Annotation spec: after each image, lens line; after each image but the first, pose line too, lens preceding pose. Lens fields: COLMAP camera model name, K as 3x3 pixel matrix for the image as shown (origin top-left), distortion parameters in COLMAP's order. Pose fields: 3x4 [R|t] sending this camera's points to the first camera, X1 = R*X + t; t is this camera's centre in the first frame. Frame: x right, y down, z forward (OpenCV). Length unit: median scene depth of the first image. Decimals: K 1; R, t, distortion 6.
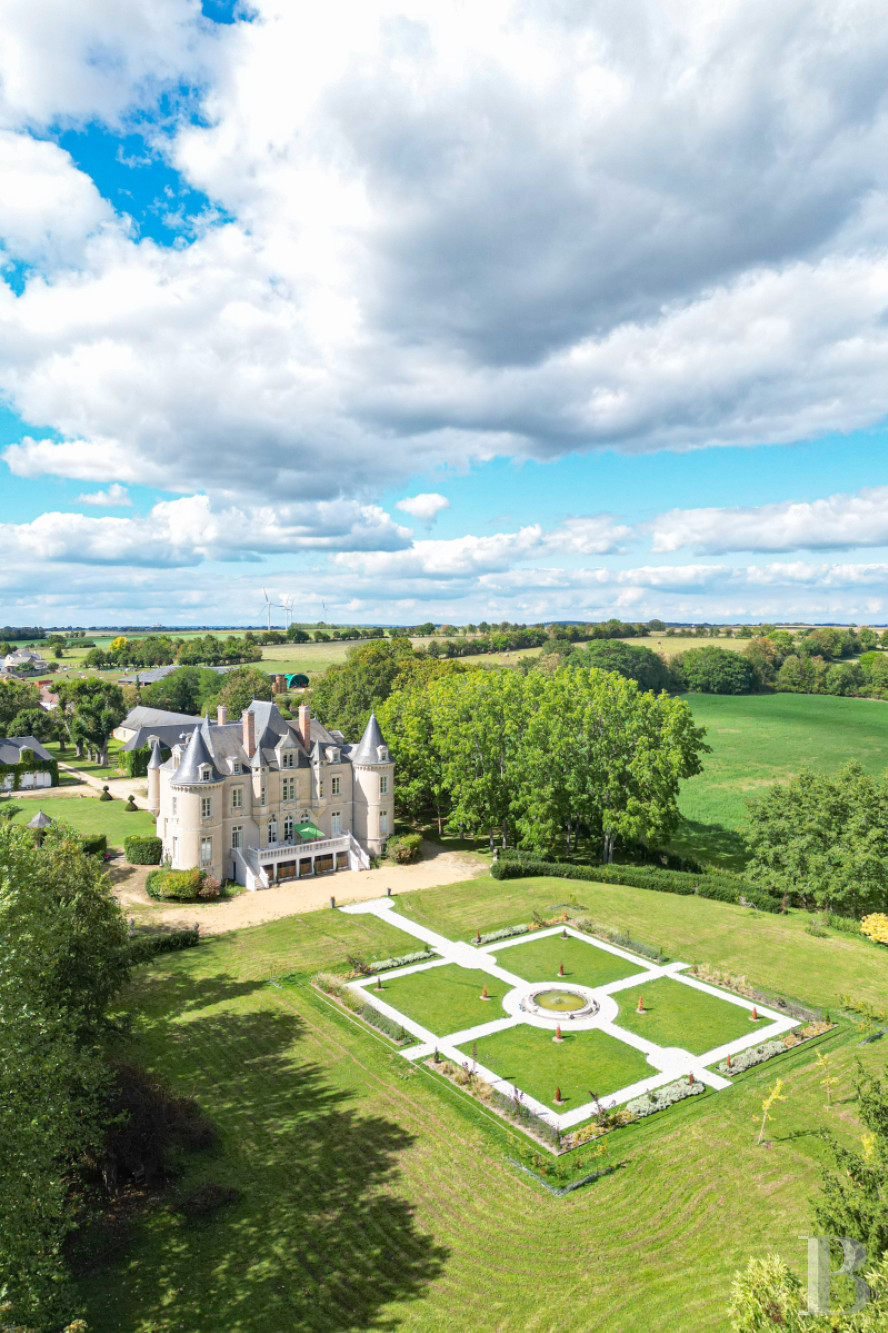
lens RADIAL K [[999.3, 0, 444.0], [0, 999.3, 666.5], [0, 0, 1]] dist [-0.011212, -0.000697]
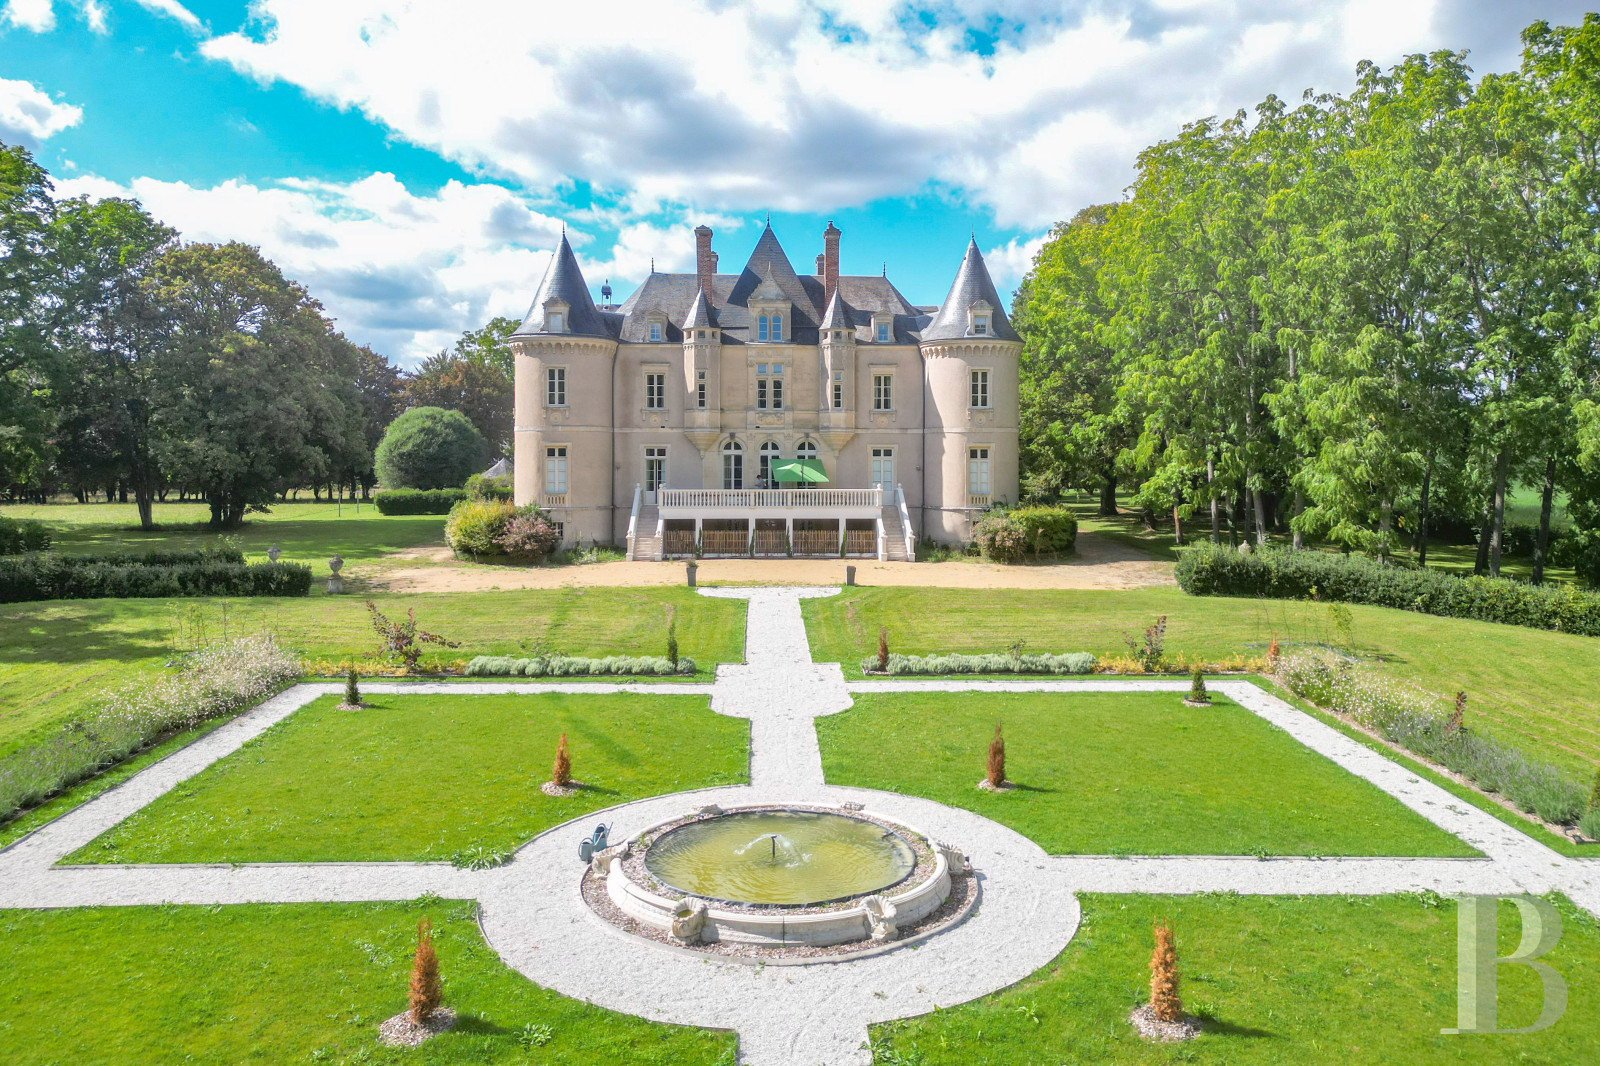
lens RADIAL K [[1061.1, 0, 800.0], [0, 1061.1, 533.0], [0, 0, 1]] dist [0.044263, -0.000175]
pose [[0.789398, 0.027988, -0.613243, 0.178076], [-0.035822, 0.999358, -0.000502, 0.194109], [0.612836, 0.022364, 0.789894, 0.597665]]
